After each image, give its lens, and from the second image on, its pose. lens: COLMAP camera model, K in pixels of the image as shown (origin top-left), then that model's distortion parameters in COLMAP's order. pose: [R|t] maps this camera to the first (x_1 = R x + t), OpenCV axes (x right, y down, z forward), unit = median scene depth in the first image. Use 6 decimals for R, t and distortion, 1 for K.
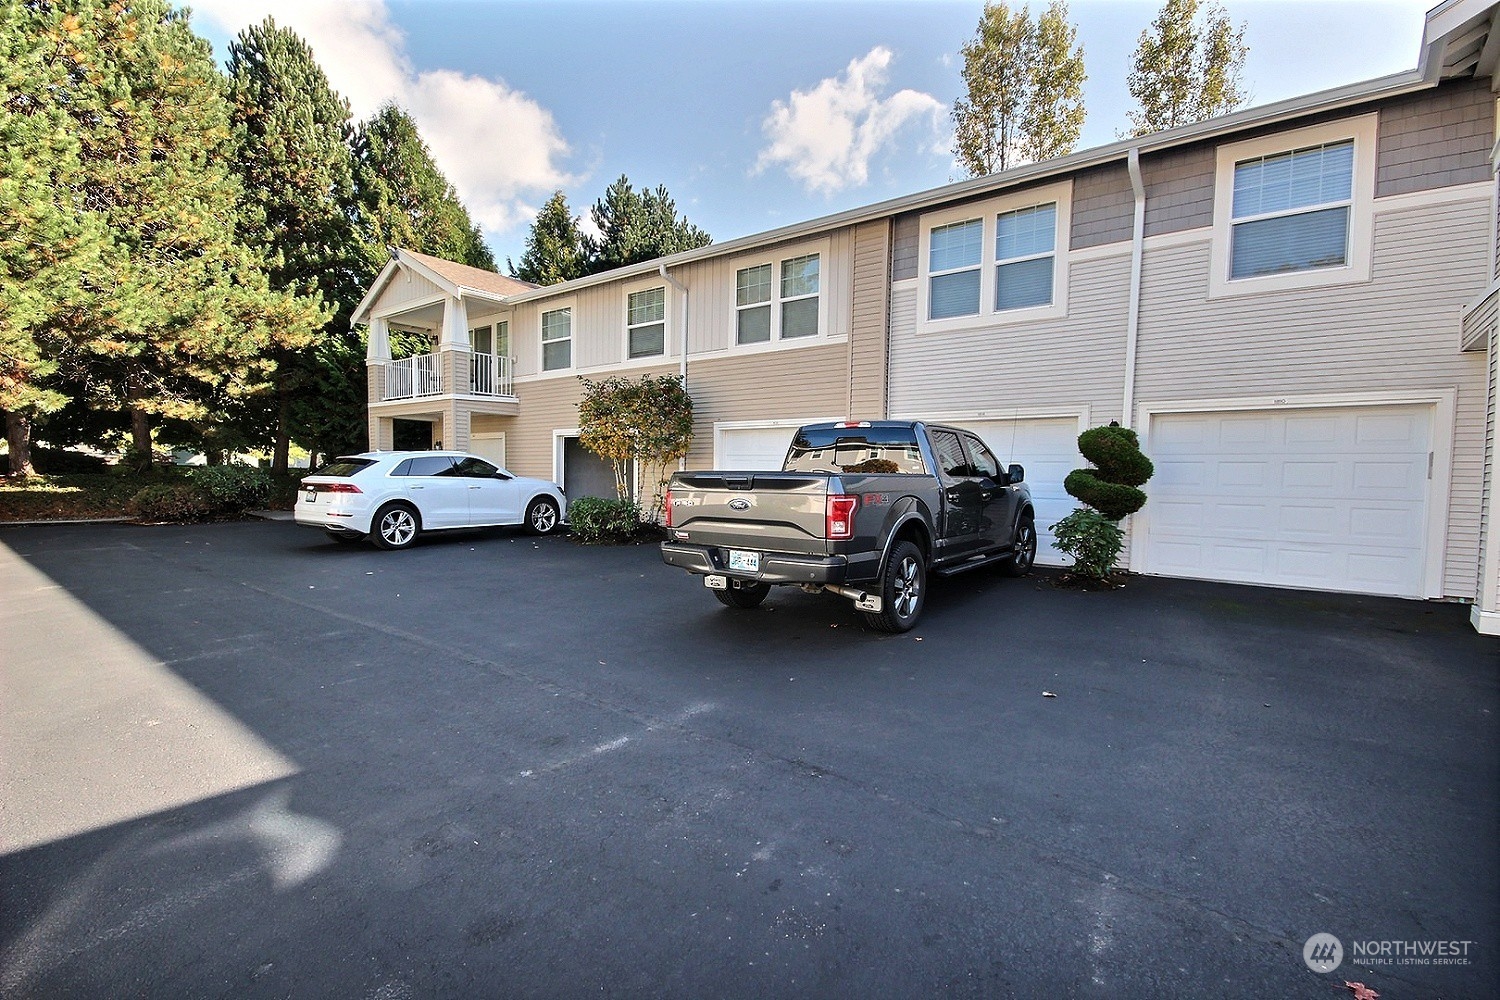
lens RADIAL K [[692.1, 0, 742.5], [0, 692.1, 515.7], [0, 0, 1]] dist [0.016717, -0.015463]
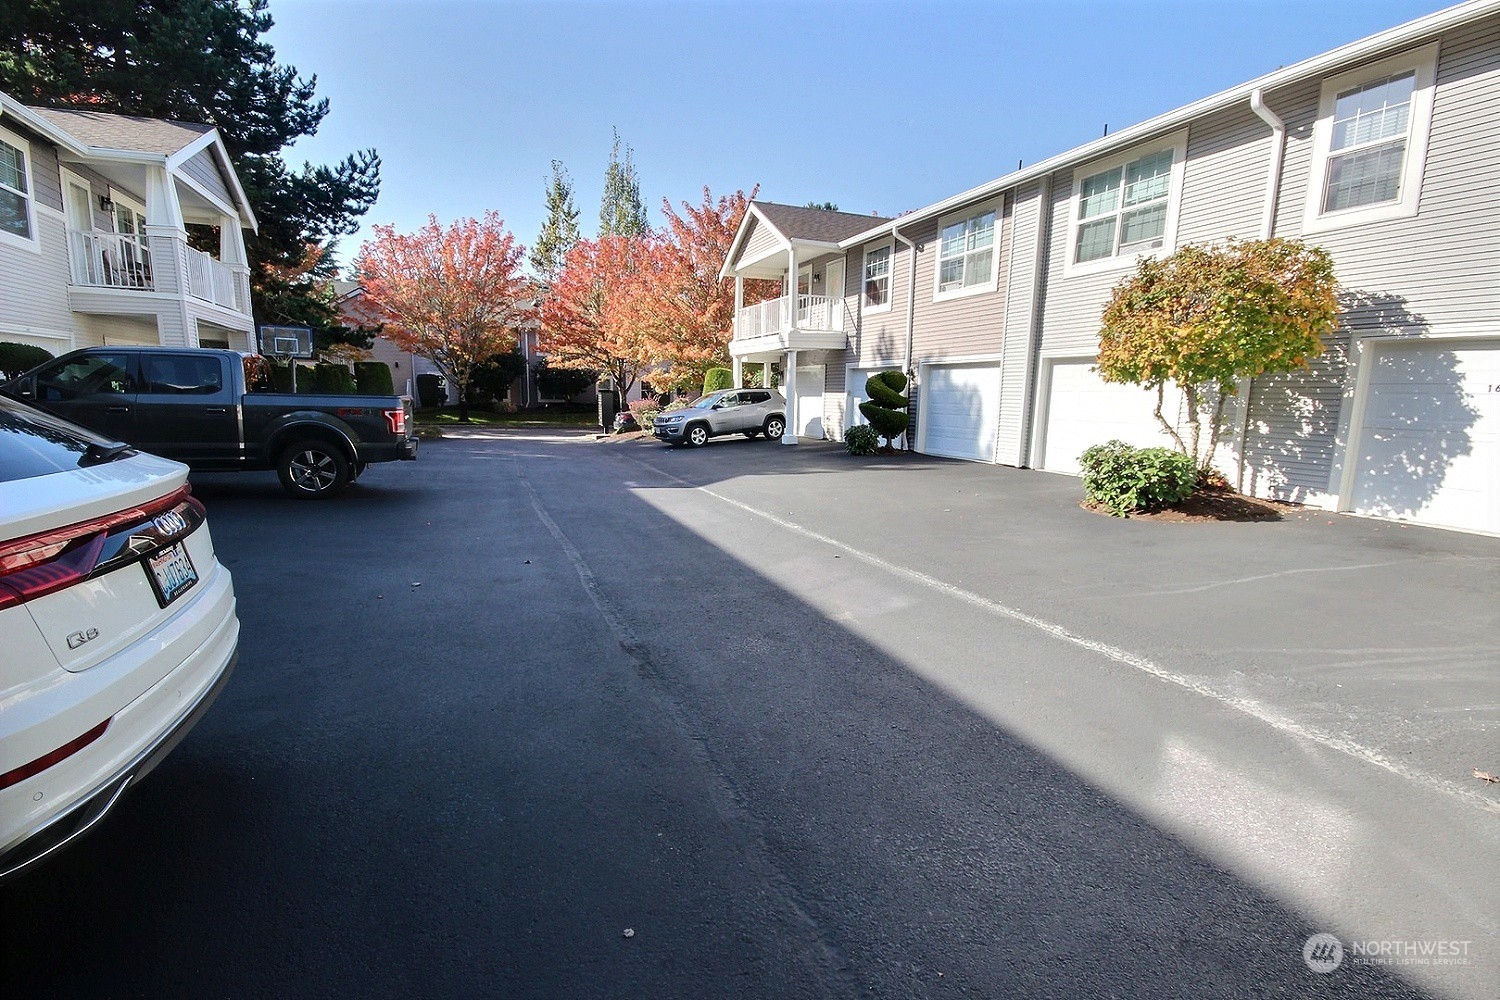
lens RADIAL K [[692.1, 0, 742.5], [0, 692.1, 515.7], [0, 0, 1]] dist [0.016717, -0.015463]
pose [[0.853892, 0.094681, -0.511765, 0.537803], [-0.039869, 0.992323, 0.117067, 0.017104], [0.518921, -0.079559, 0.851112, -0.351947]]
